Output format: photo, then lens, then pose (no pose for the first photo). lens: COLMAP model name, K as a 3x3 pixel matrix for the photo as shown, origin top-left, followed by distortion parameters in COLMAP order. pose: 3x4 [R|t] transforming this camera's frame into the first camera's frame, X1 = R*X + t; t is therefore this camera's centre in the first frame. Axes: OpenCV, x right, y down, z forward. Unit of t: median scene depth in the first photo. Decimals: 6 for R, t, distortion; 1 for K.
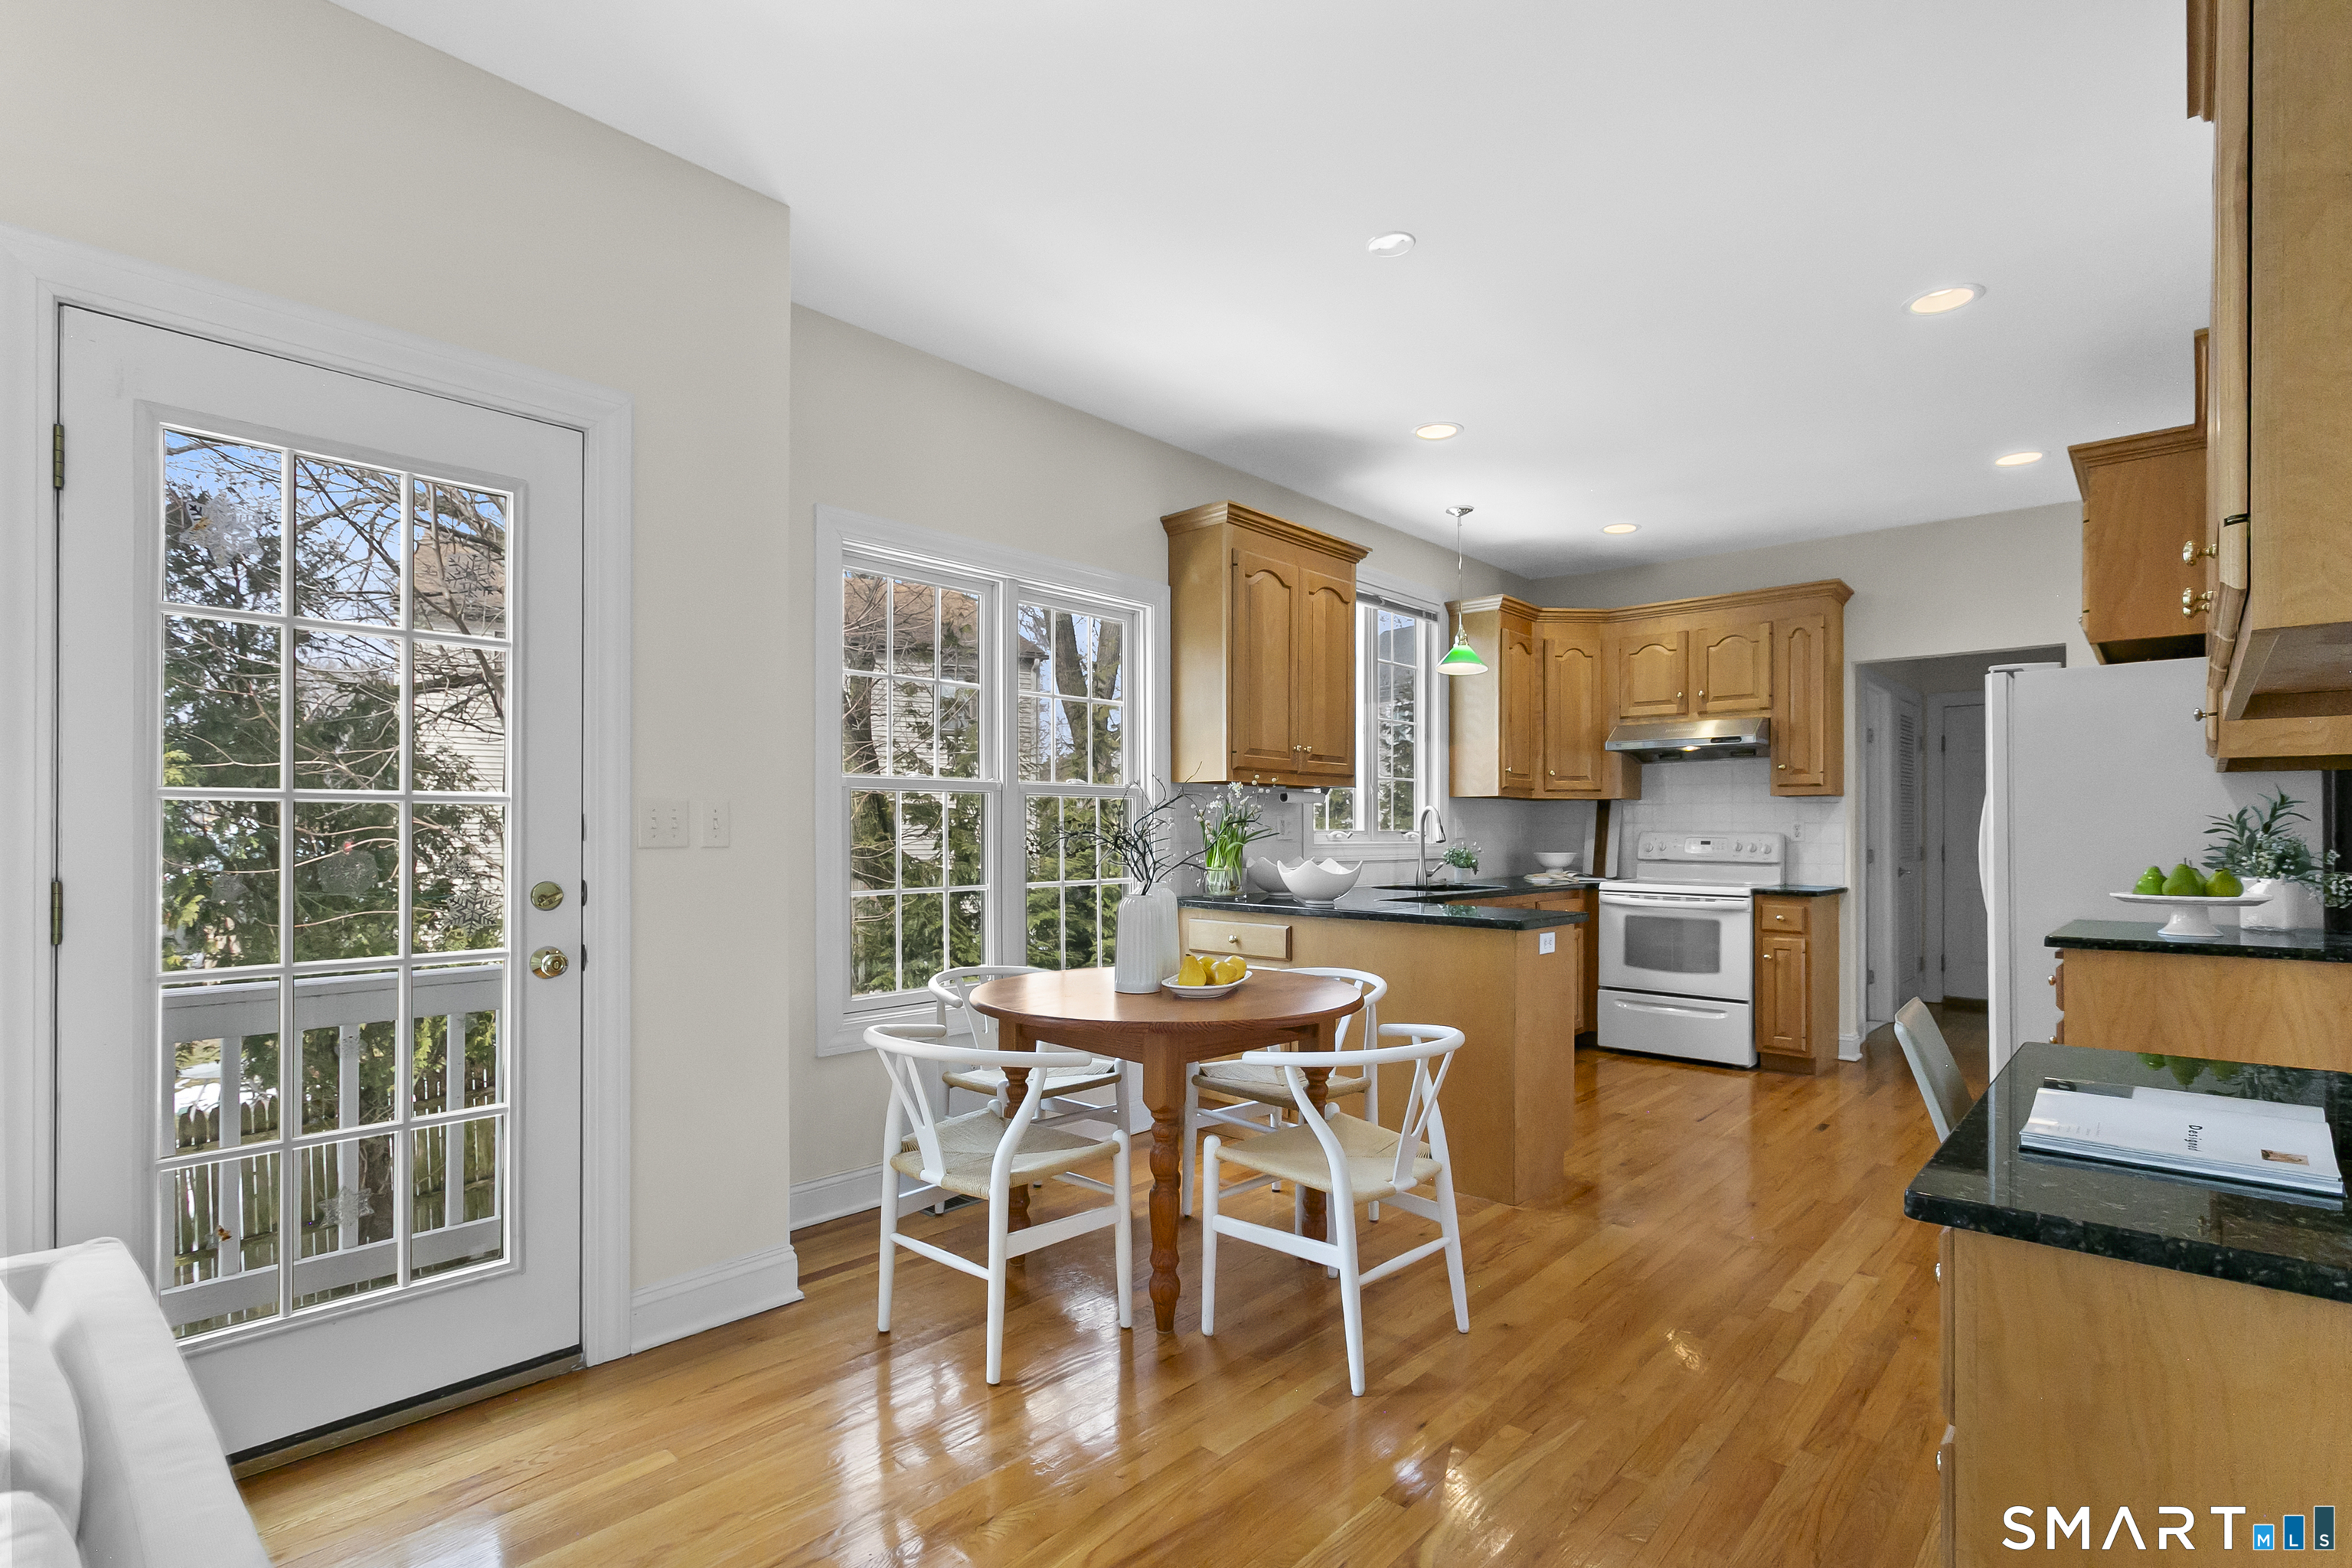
lens RADIAL K [[1125.8, 0, 1171.3], [0, 1125.8, 819.5], [0, 0, 1]] dist [0.000227, -0.000301]
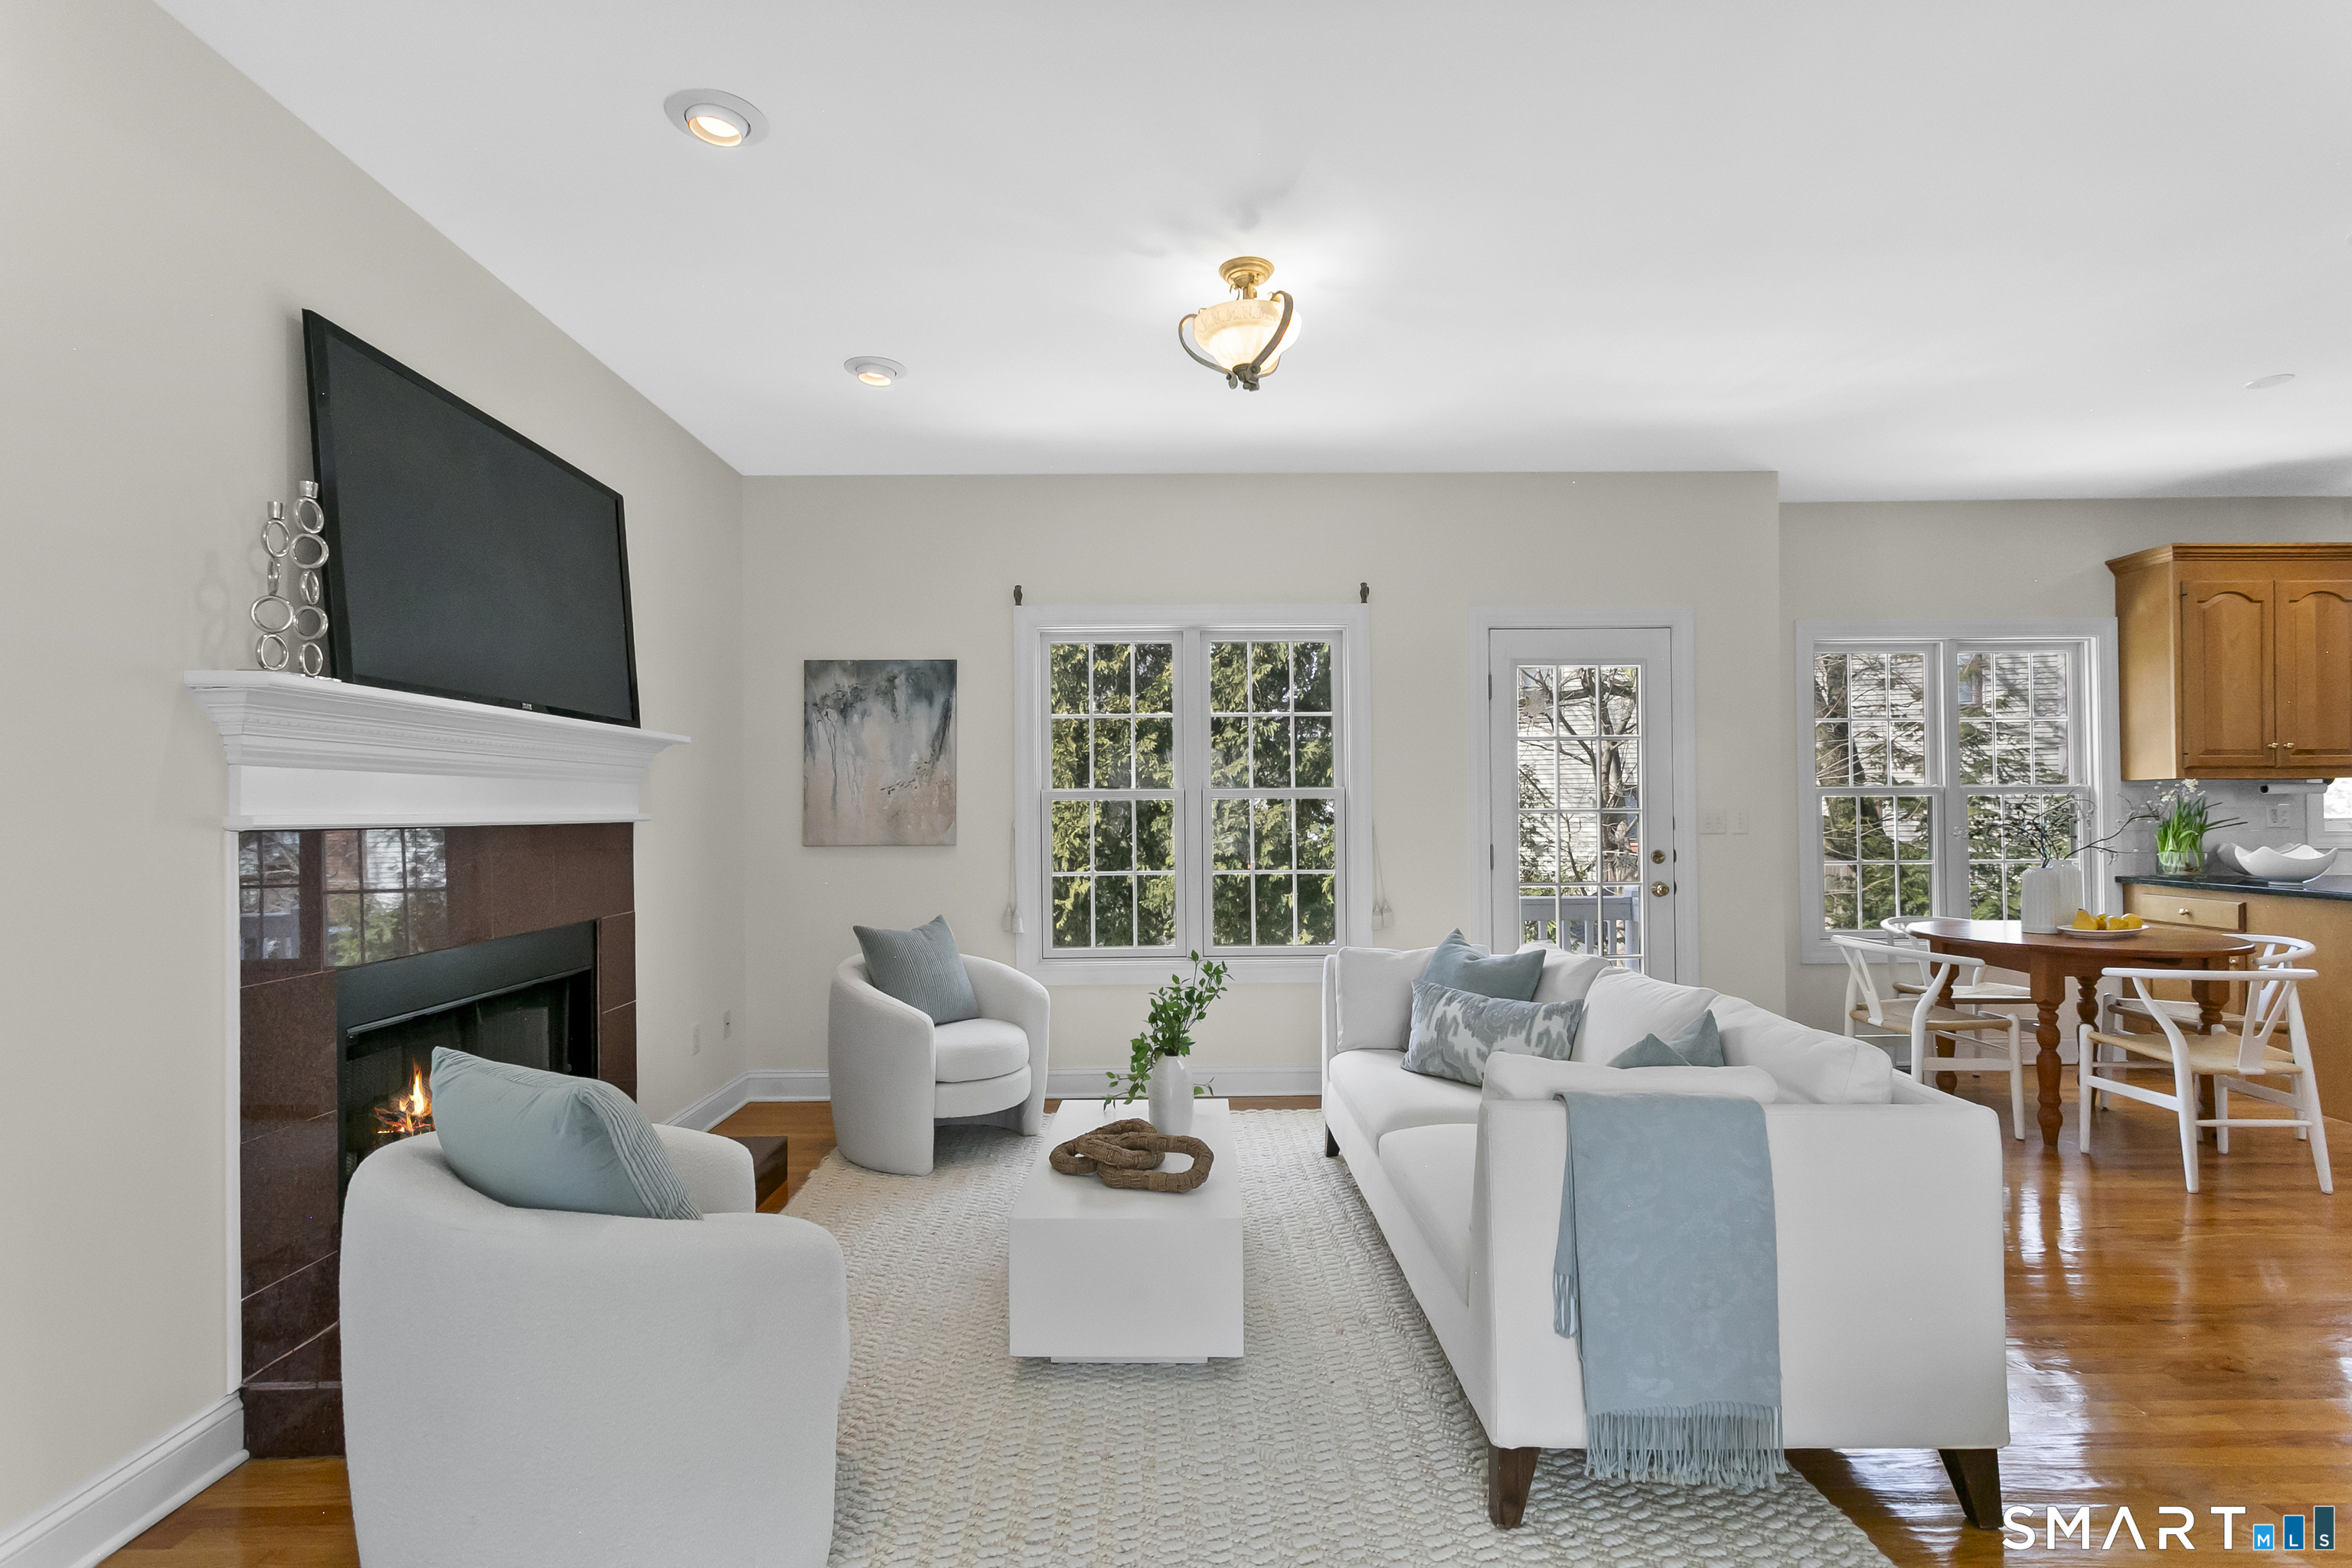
lens RADIAL K [[1125.8, 0, 1171.3], [0, 1125.8, 819.5], [0, 0, 1]] dist [0.000227, -0.000301]
pose [[0.690384, -0.004332, -0.723430, 0.135132], [0.015048, 0.999852, 0.008374, -0.012954], [0.723287, -0.016668, 0.690347, -0.449913]]
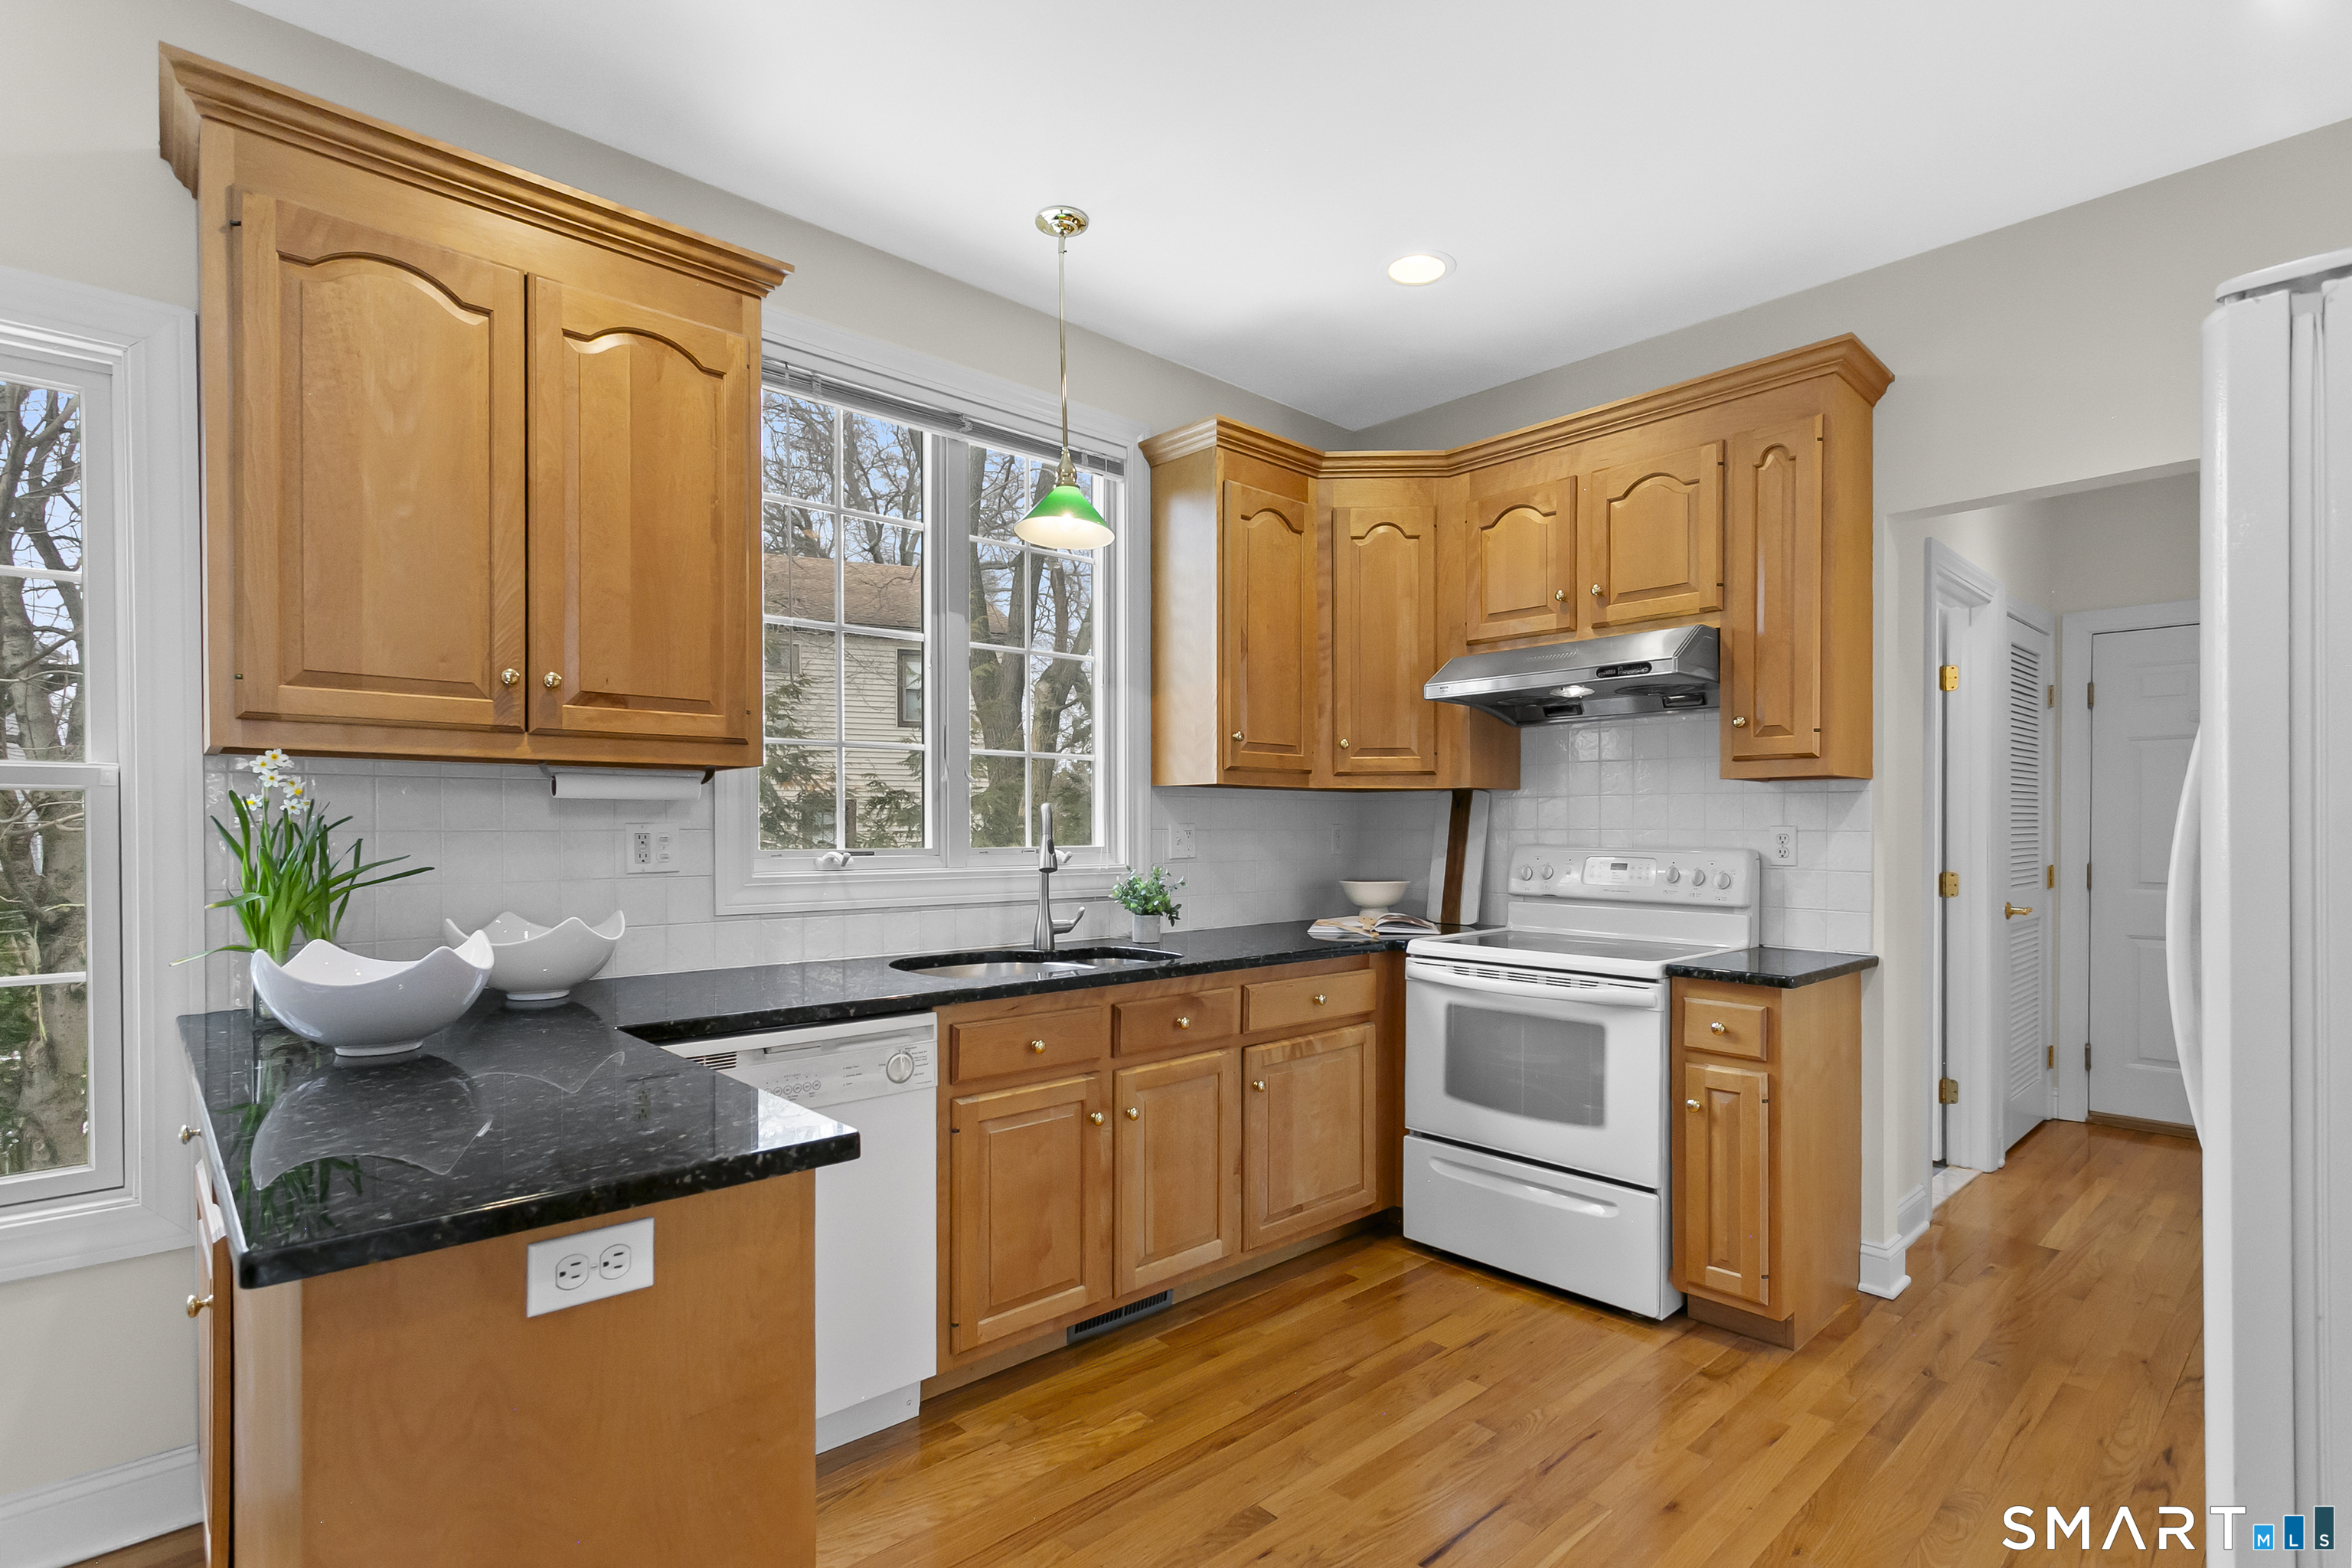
lens RADIAL K [[1127.0, 0, 1170.1], [0, 1127.0, 832.3], [0, 0, 1]] dist [-0.000638, -0.000130]
pose [[0.995659, -0.003318, -0.093019, 0.338502], [0.004520, 0.999909, 0.012716, -0.004495], [0.092968, -0.013082, 0.995583, 0.475245]]
